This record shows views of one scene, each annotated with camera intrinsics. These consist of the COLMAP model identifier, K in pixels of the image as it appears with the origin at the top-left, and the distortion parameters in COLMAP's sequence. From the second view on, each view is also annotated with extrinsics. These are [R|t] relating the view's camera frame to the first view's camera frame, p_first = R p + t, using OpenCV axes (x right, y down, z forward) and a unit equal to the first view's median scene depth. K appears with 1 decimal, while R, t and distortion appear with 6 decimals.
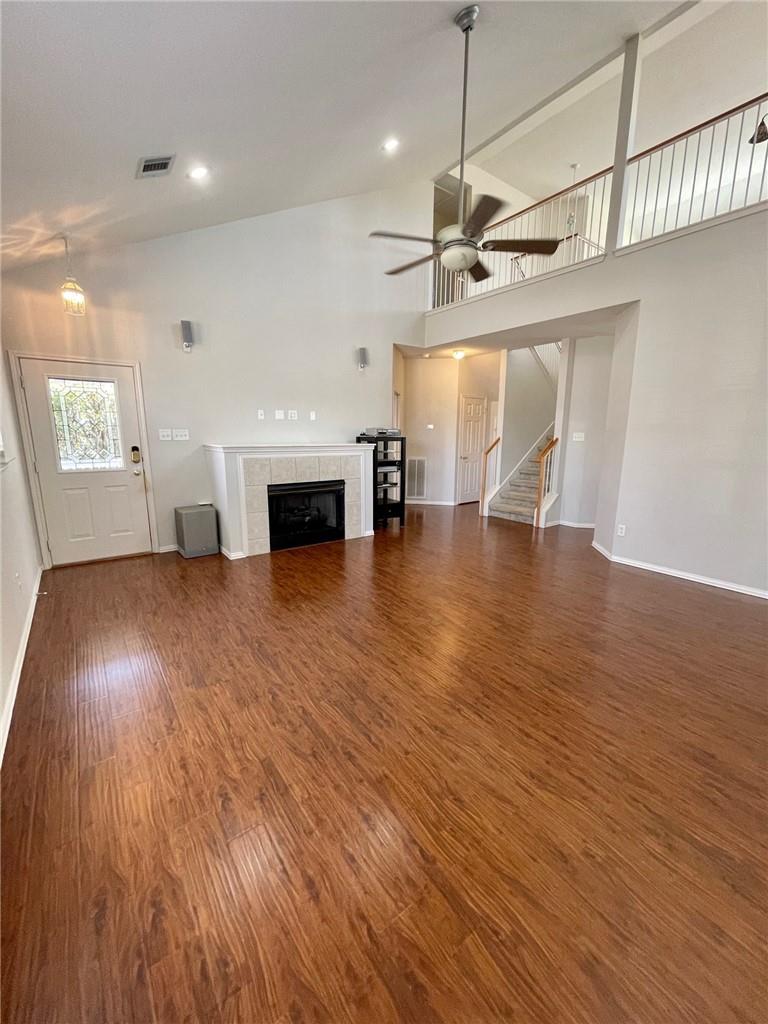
lens RADIAL K [[410.0, 0, 384.5], [0, 410.0, 512.0], [0, 0, 1]] dist [-0.001250, -0.000359]
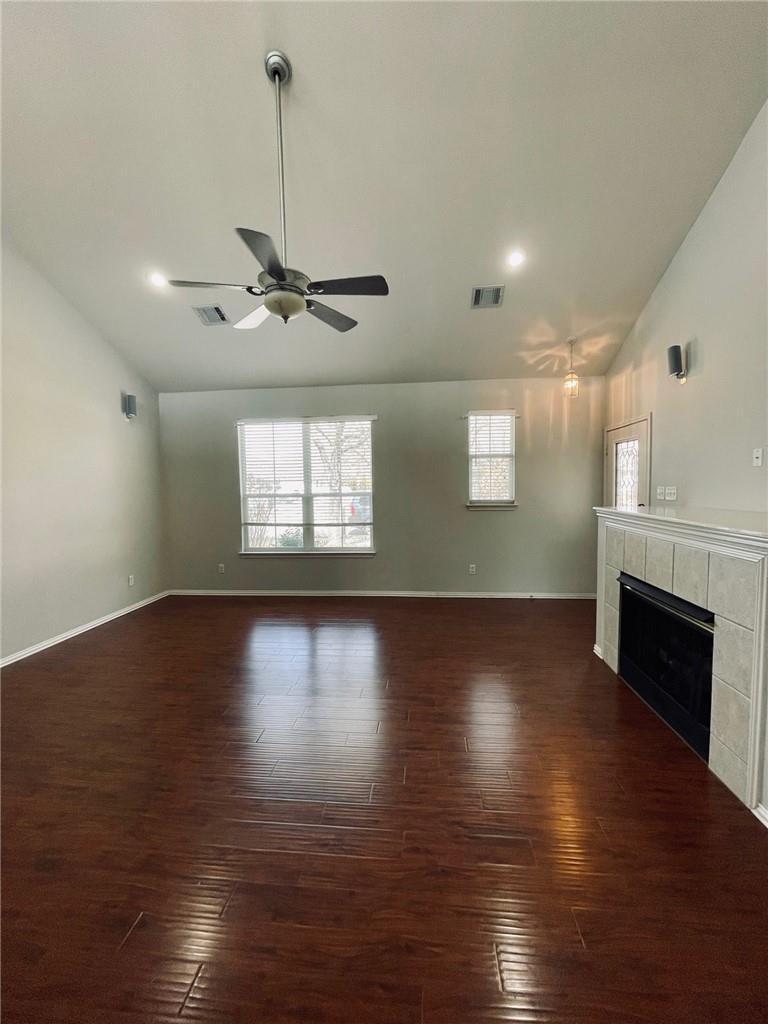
lens RADIAL K [[410.0, 0, 386.2], [0, 410.0, 511.2], [0, 0, 1]] dist [-0.001250, -0.000359]
pose [[-0.674418, 0.054081, -0.736366, 0.669920], [-0.131931, 0.972437, 0.192251, -0.355685], [0.726467, 0.226807, -0.648694, 1.716068]]
